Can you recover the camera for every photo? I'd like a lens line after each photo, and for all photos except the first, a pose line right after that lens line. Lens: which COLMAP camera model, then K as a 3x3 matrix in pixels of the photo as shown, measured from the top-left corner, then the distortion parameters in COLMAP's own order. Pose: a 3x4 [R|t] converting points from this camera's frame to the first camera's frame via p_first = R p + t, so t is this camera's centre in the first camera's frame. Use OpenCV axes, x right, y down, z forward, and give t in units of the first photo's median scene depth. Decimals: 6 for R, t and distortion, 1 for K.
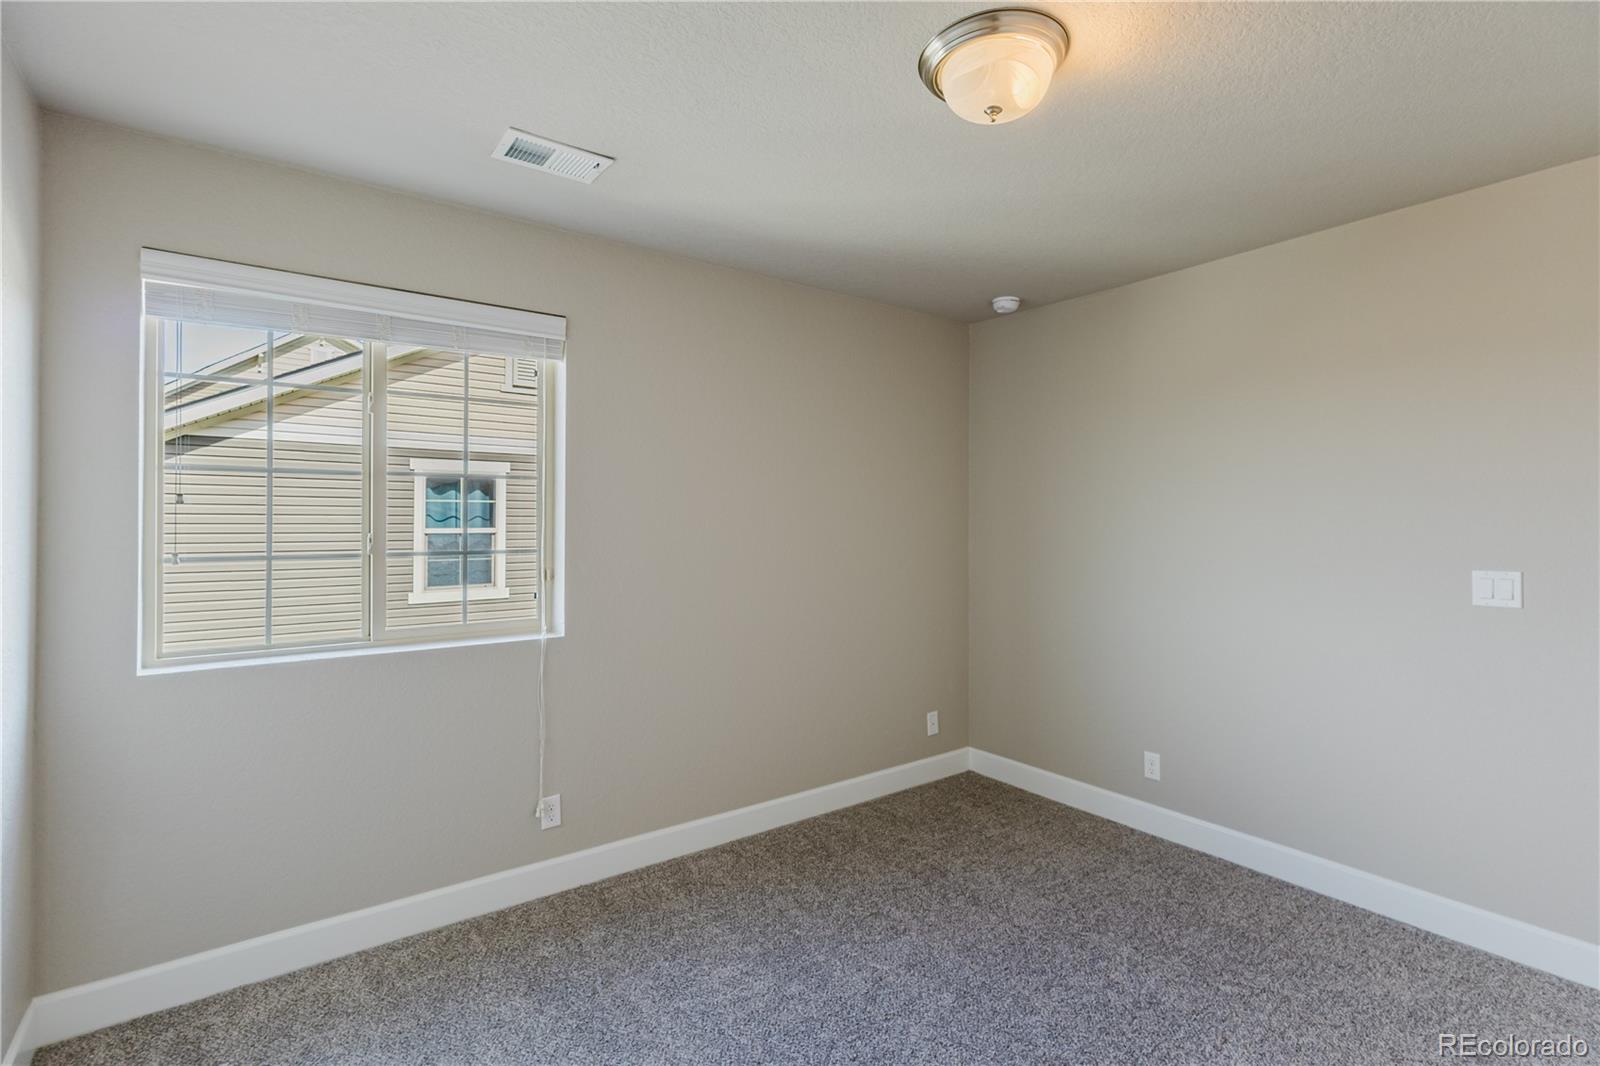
lens RADIAL K [[740.4, 0, 808.8], [0, 740.4, 528.6], [0, 0, 1]] dist [0.000597, 0.001376]
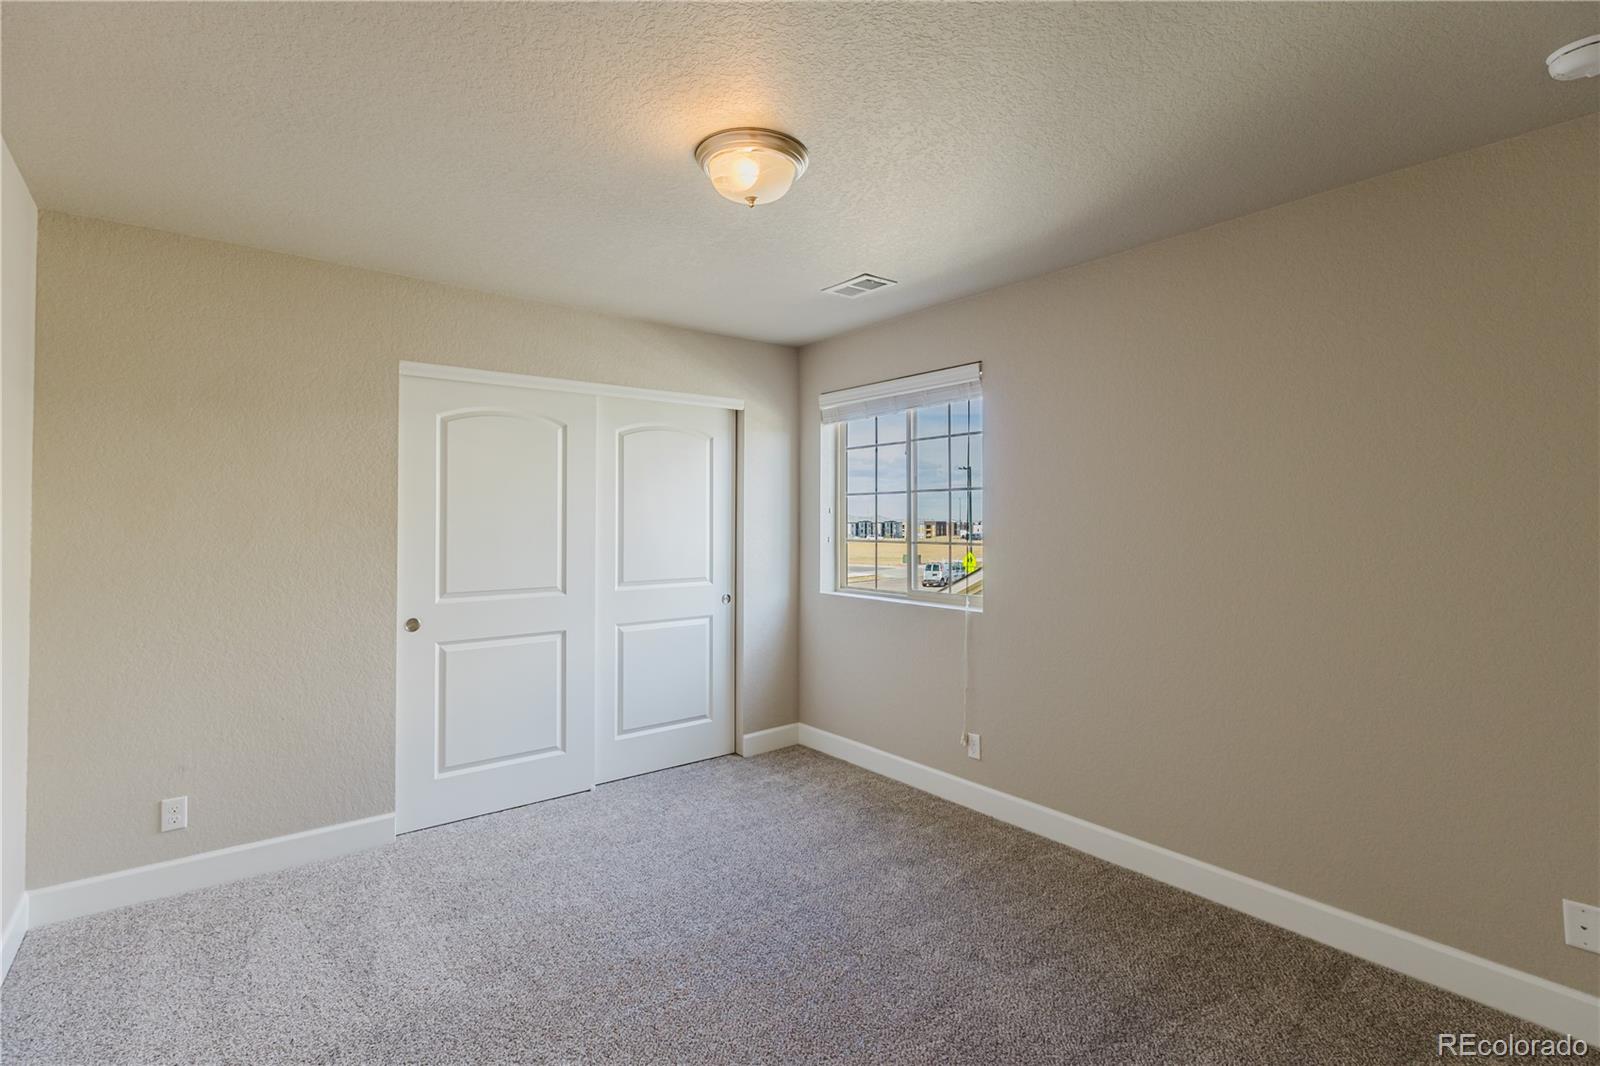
lens RADIAL K [[740.4, 0, 802.4], [0, 740.4, 522.0], [0, 0, 1]] dist [0.000597, 0.001376]
pose [[0.028116, 0.001955, -0.999603, 0.956226], [-0.006543, 0.999977, 0.001772, -0.009862], [0.999583, 0.006491, 0.028129, 0.674428]]
